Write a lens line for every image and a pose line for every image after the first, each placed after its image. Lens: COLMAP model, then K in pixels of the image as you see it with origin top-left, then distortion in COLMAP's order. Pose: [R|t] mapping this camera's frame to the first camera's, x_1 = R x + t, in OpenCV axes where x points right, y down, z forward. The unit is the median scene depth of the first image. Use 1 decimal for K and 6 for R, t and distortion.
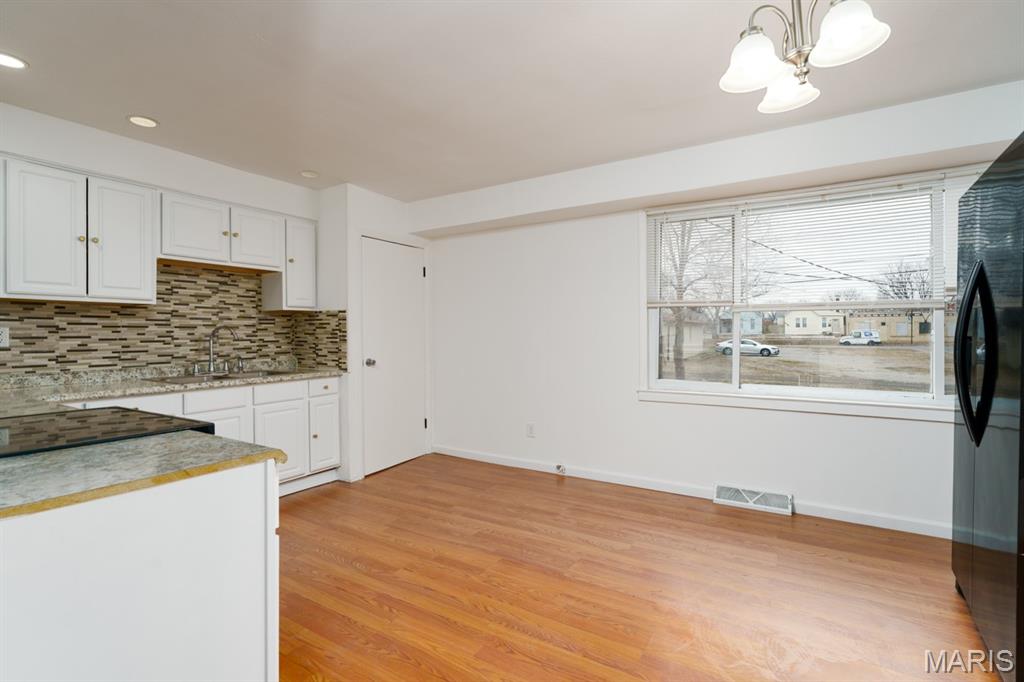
lens RADIAL K [[477.7, 0, 511.7], [0, 477.7, 339.5], [0, 0, 1]] dist [-0.003226, 0.001965]
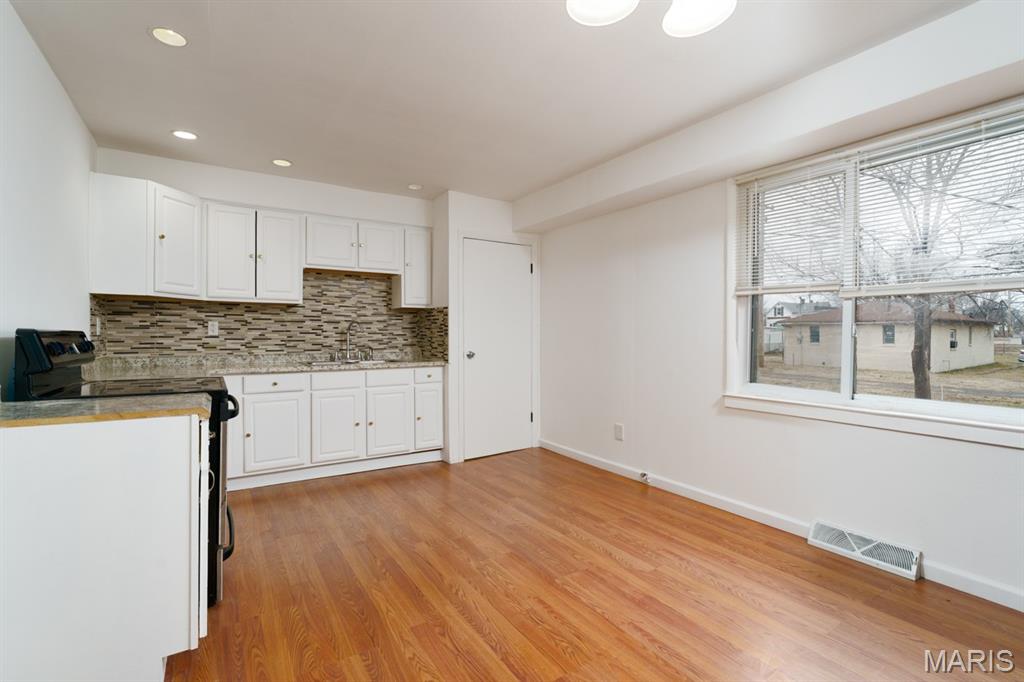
lens RADIAL K [[477.7, 0, 501.5], [0, 477.7, 342.1], [0, 0, 1]] dist [-0.003226, 0.001965]
pose [[0.899600, 0.014437, -0.436476, 0.306684], [-0.012990, 0.999896, 0.006298, 0.014685], [0.436521, 0.000004, 0.899694, 0.080201]]
